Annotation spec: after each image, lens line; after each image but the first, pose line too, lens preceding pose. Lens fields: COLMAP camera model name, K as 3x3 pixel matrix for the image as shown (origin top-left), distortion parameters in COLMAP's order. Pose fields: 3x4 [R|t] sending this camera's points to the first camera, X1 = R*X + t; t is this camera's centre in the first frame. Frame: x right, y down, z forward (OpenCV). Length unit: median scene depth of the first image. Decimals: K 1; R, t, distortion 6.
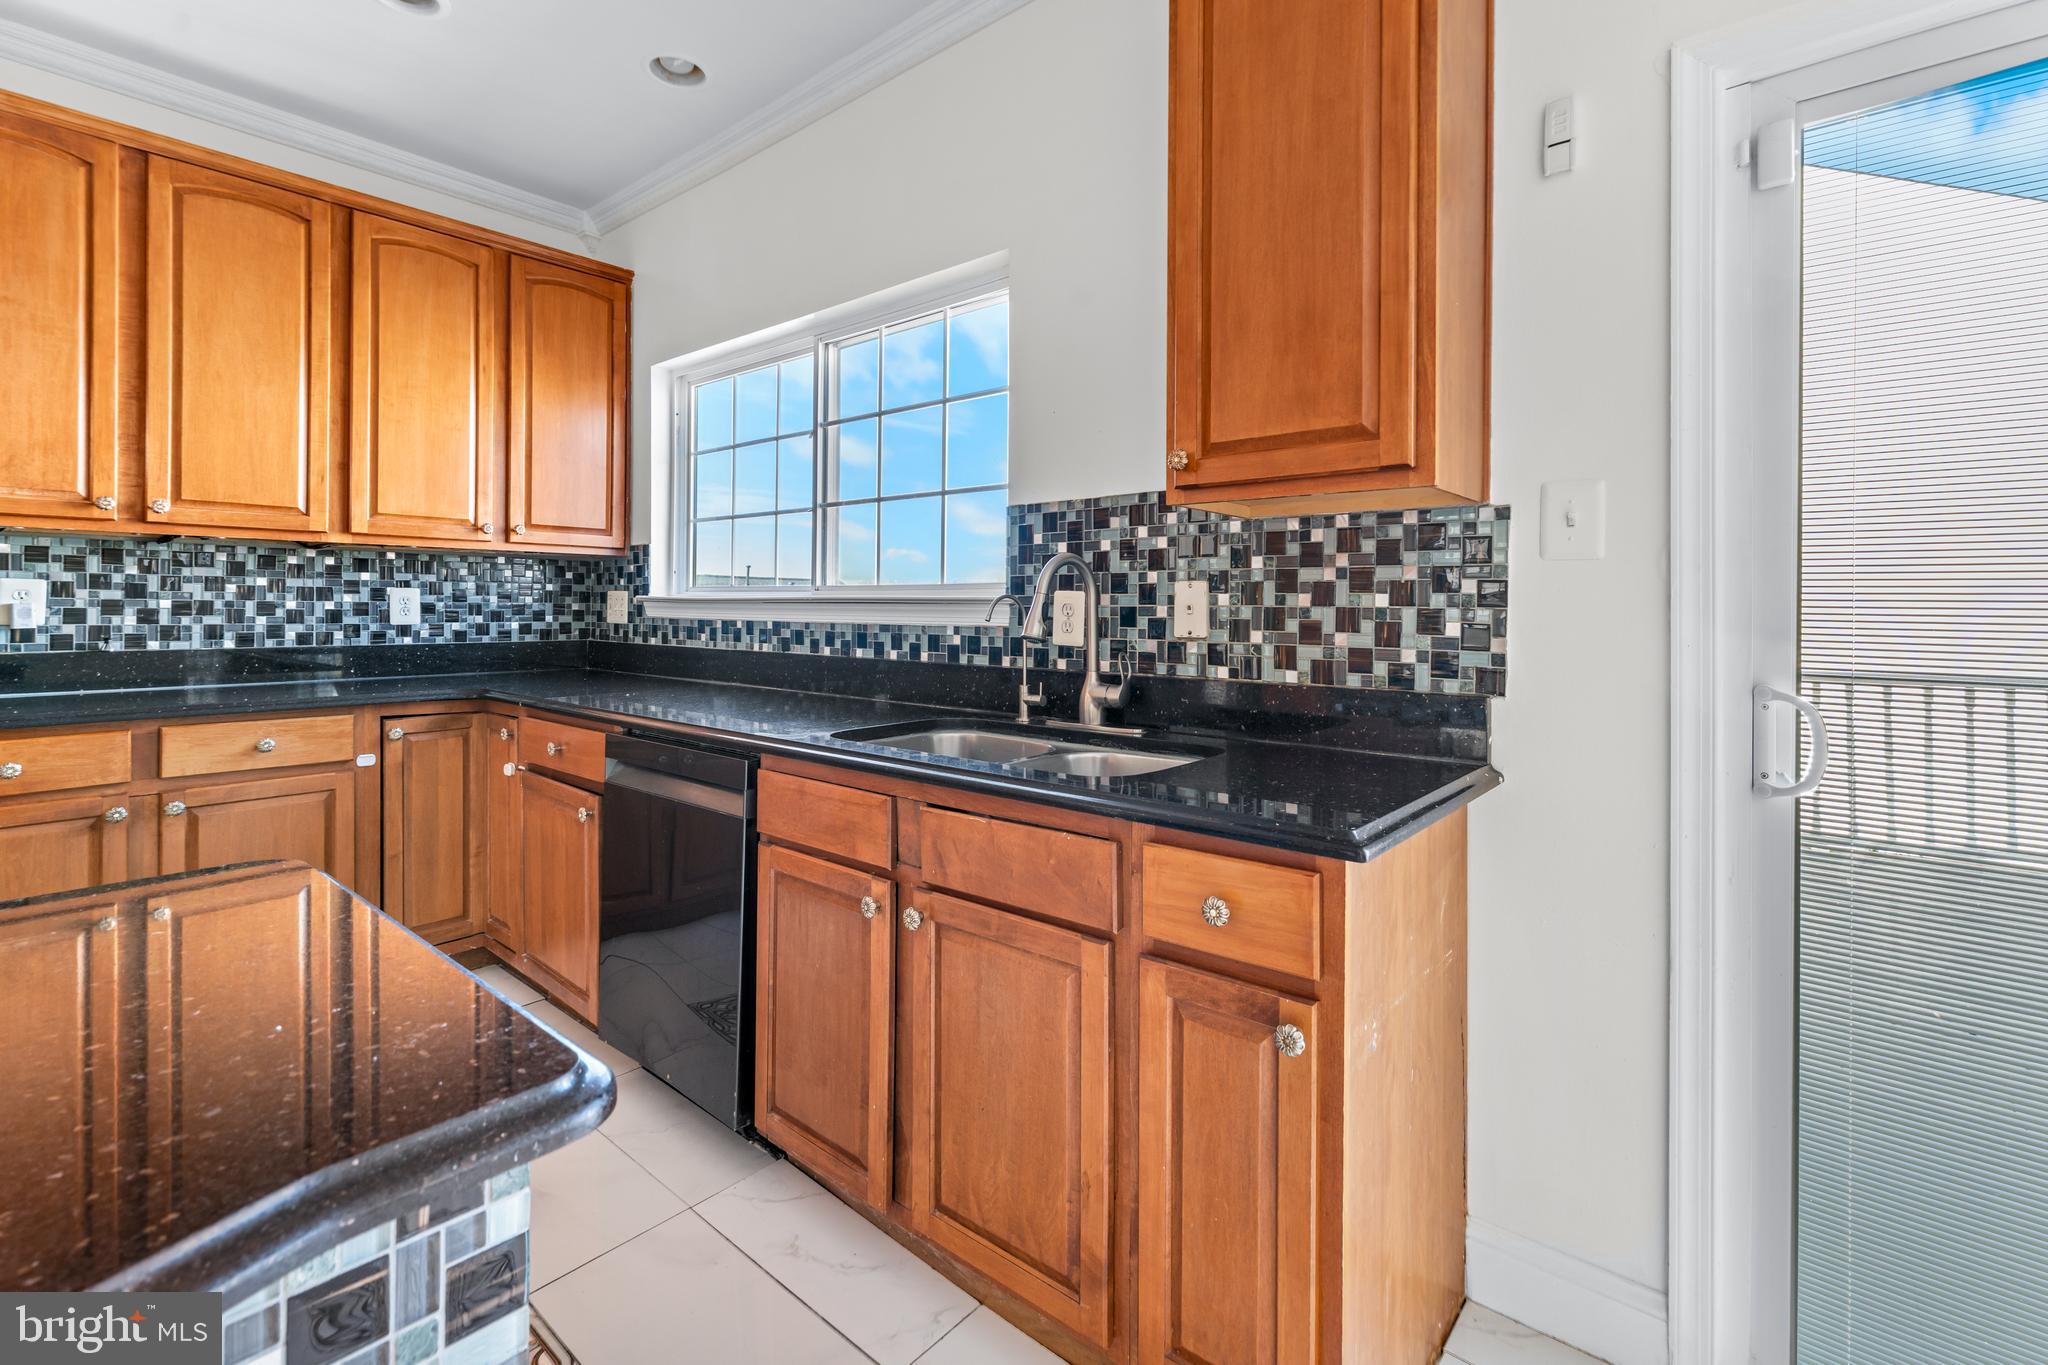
lens RADIAL K [[913.4, 0, 1035.7], [0, 913.4, 608.8], [0, 0, 1]] dist [0.001734, 0.000512]
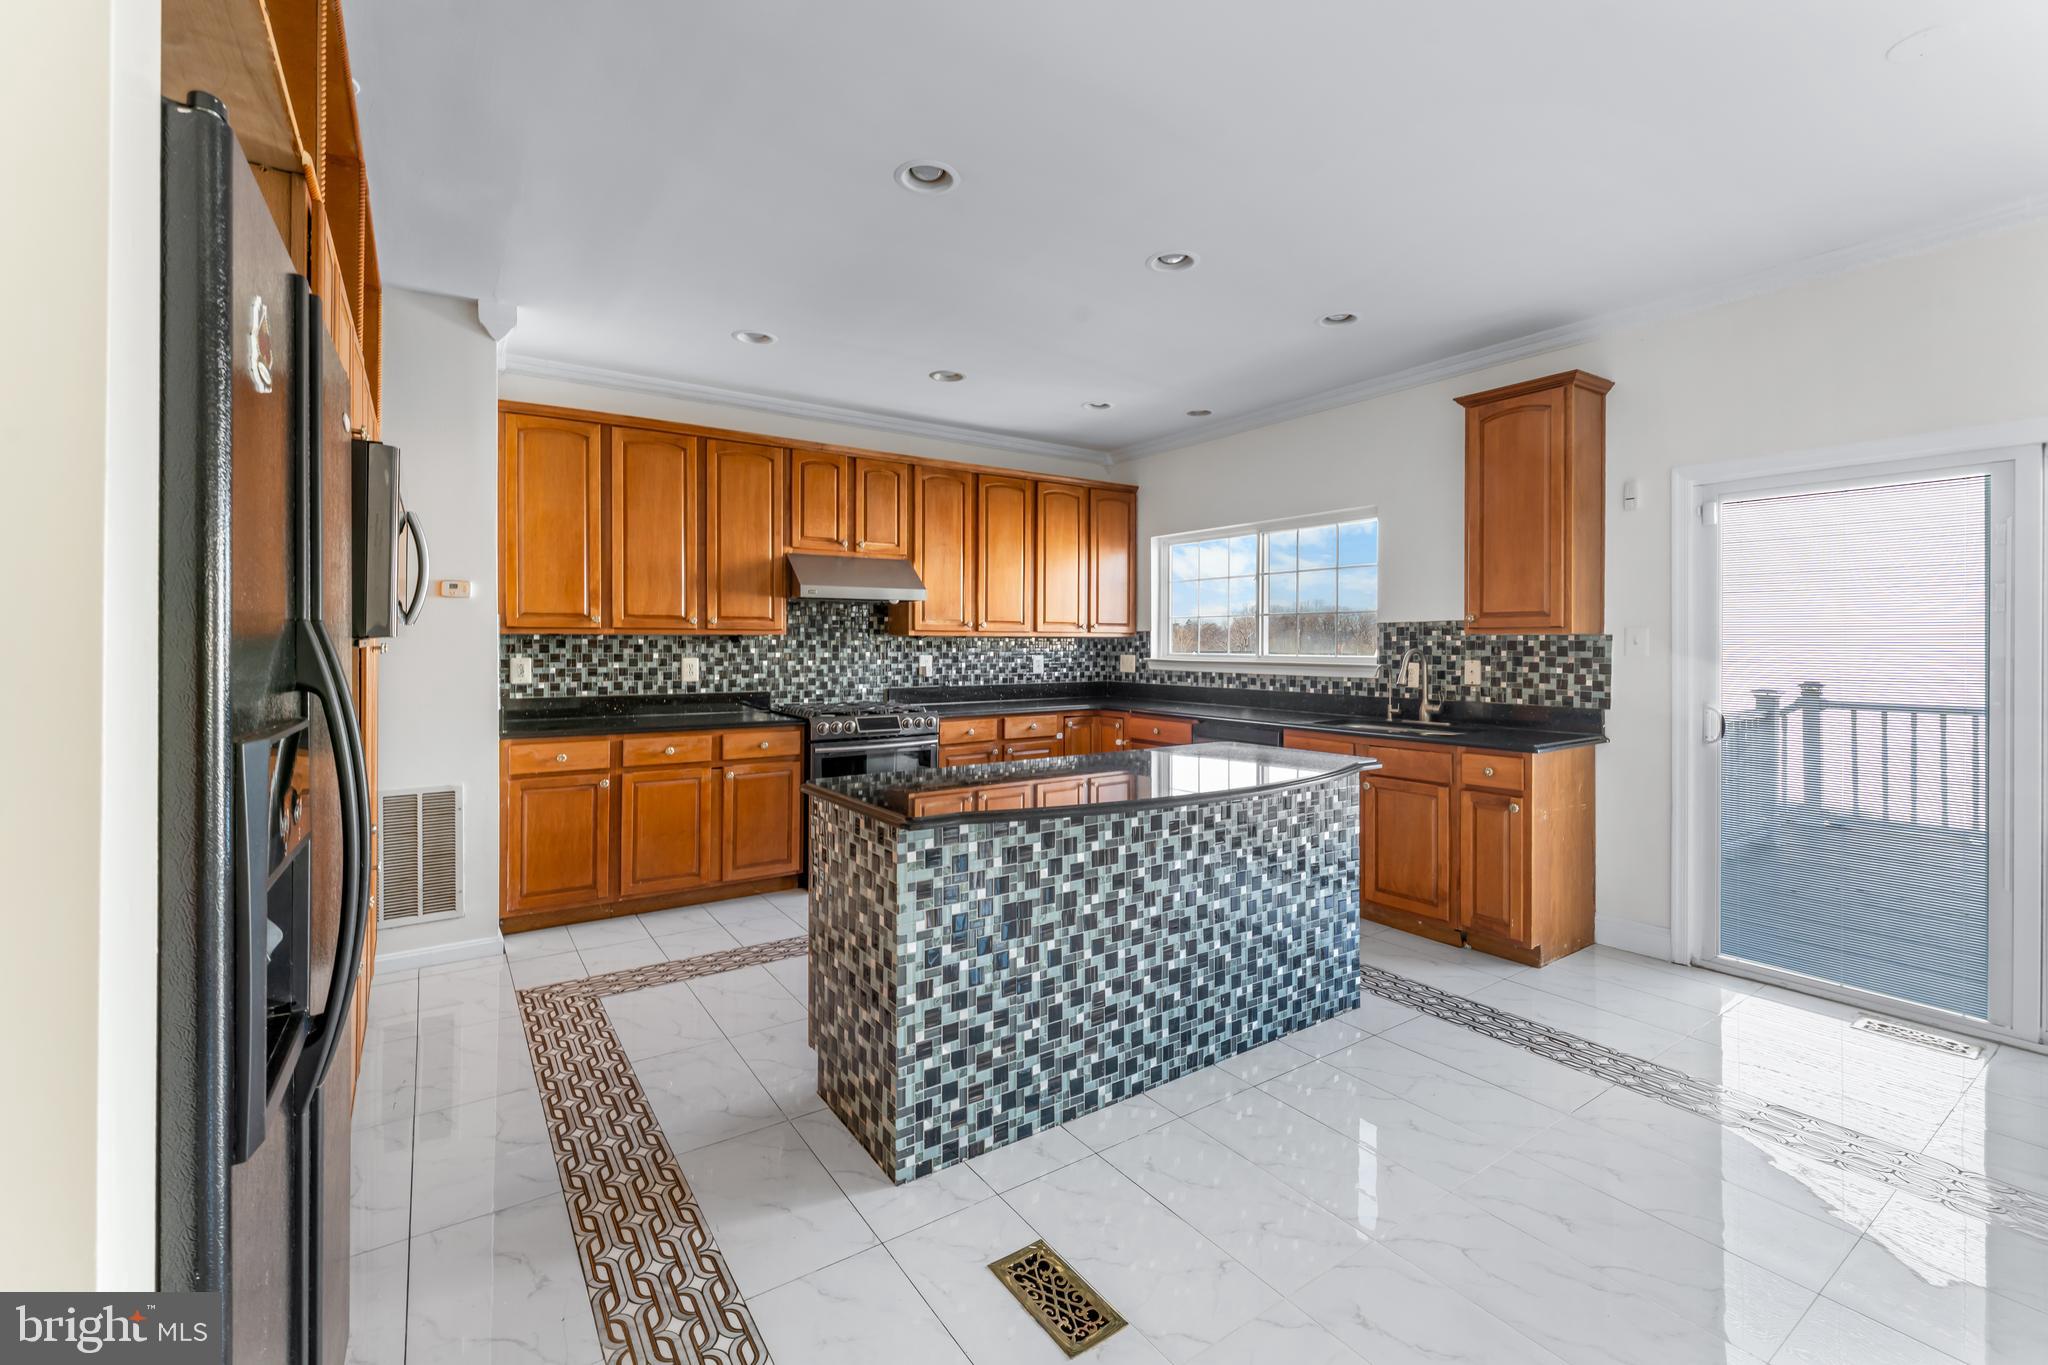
lens RADIAL K [[870.1, 0, 1027.9], [0, 870.1, 645.3], [0, 0, 1]] dist [0.008768, -0.000421]
pose [[0.963964, -0.005401, -0.265978, -0.239278], [0.005406, 0.999985, -0.000716, -0.052773], [0.265978, -0.000747, 0.963979, -1.045754]]
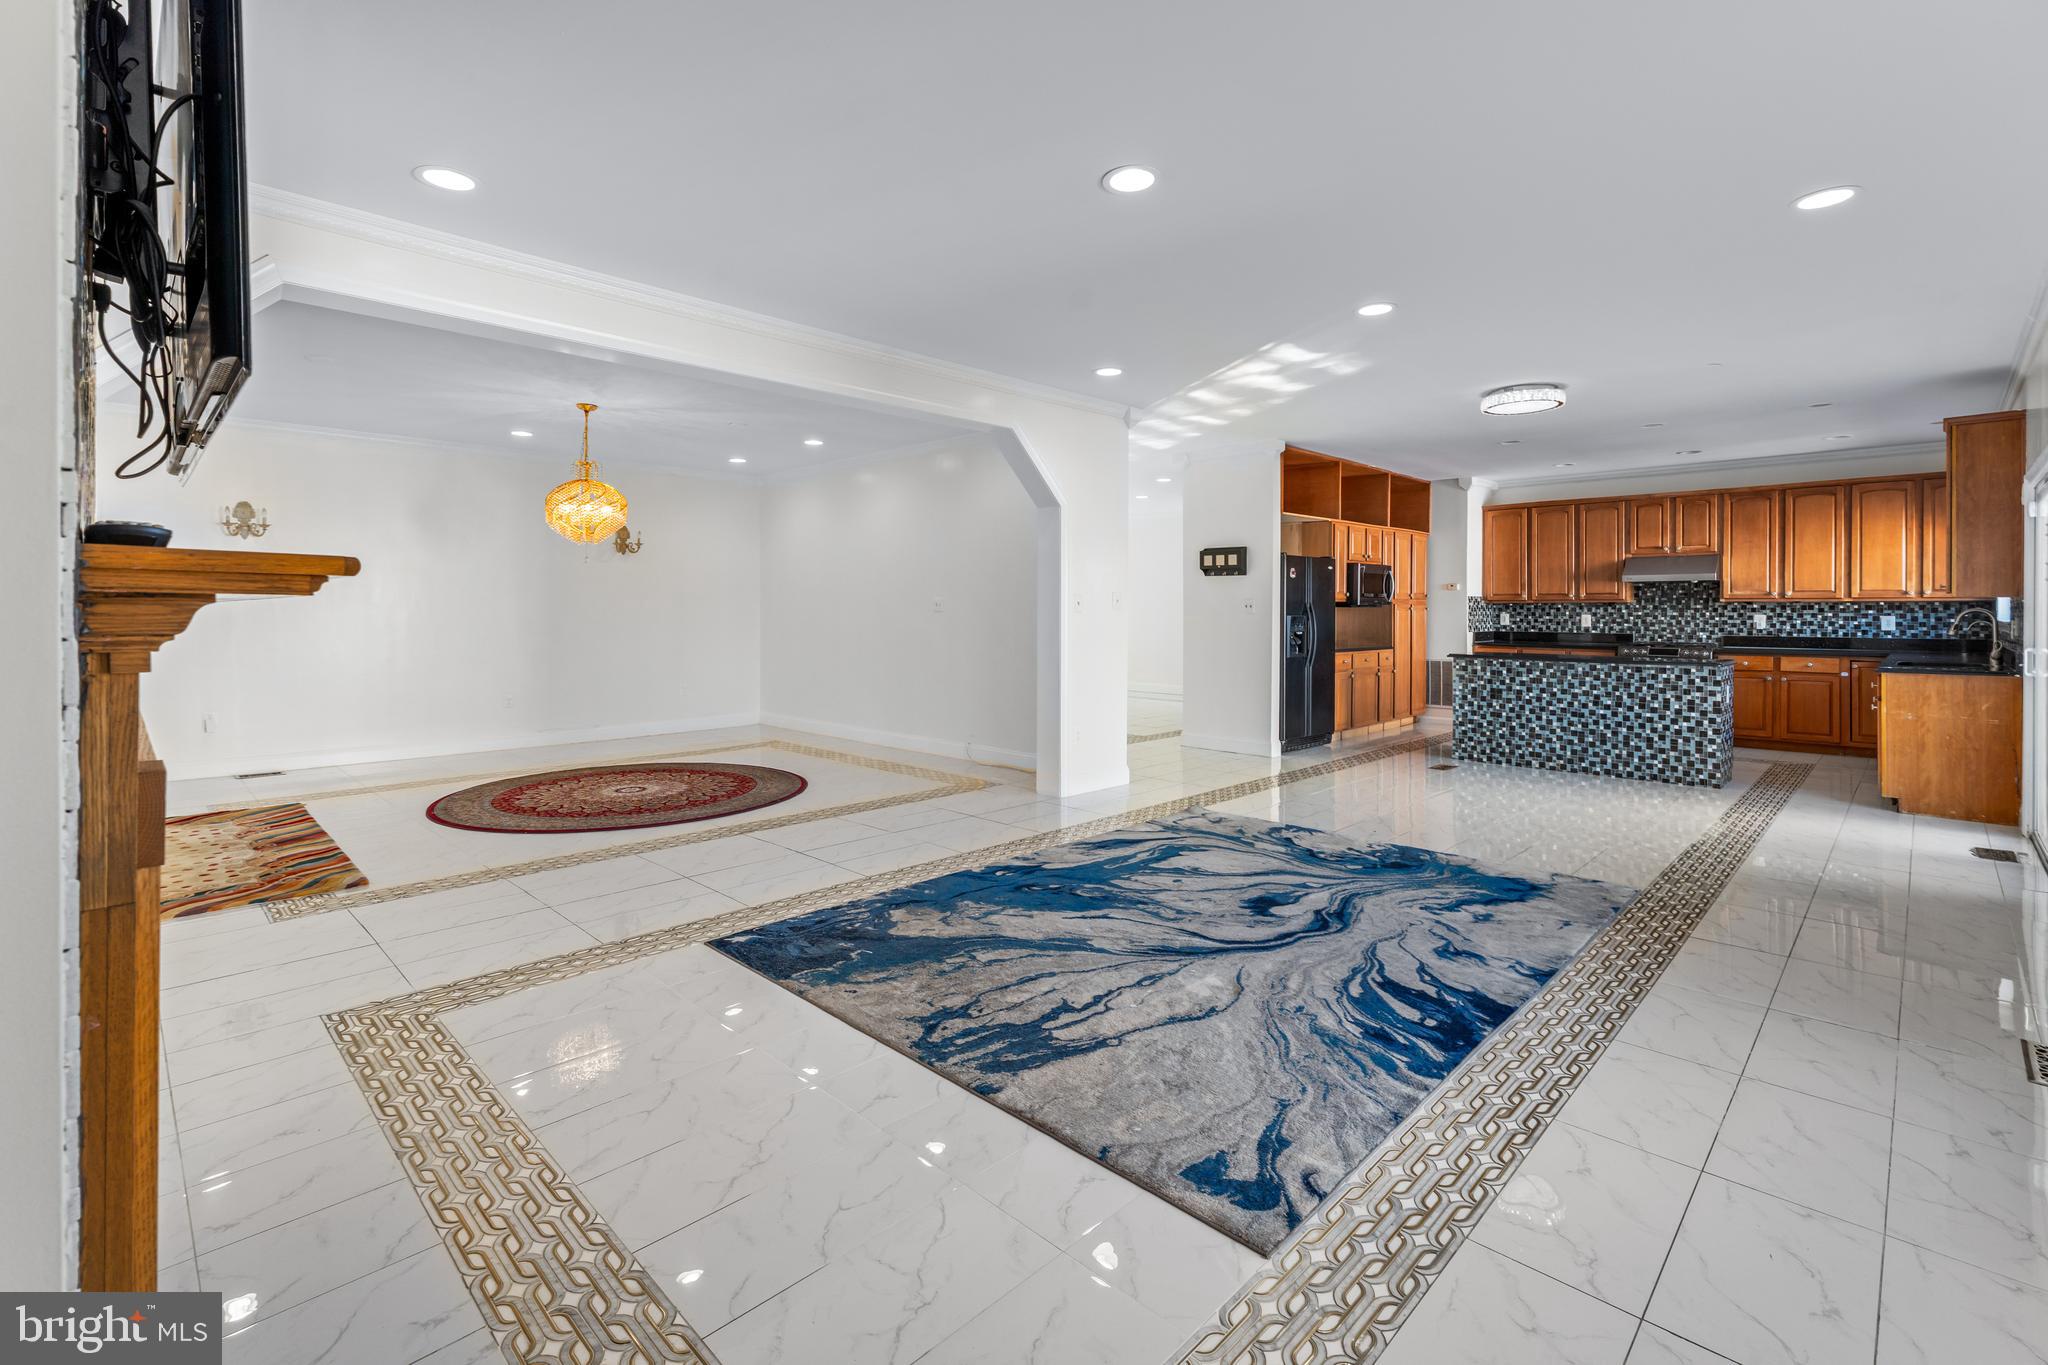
lens RADIAL K [[912.9, 0, 1038.9], [0, 912.9, 610.6], [0, 0, 1]] dist [0.010585, 0.000581]
pose [[-0.065954, -0.005935, -0.997805, 2.458189], [-0.003734, 0.999977, -0.005701, -0.017475], [0.997816, 0.003350, -0.065975, -1.446693]]
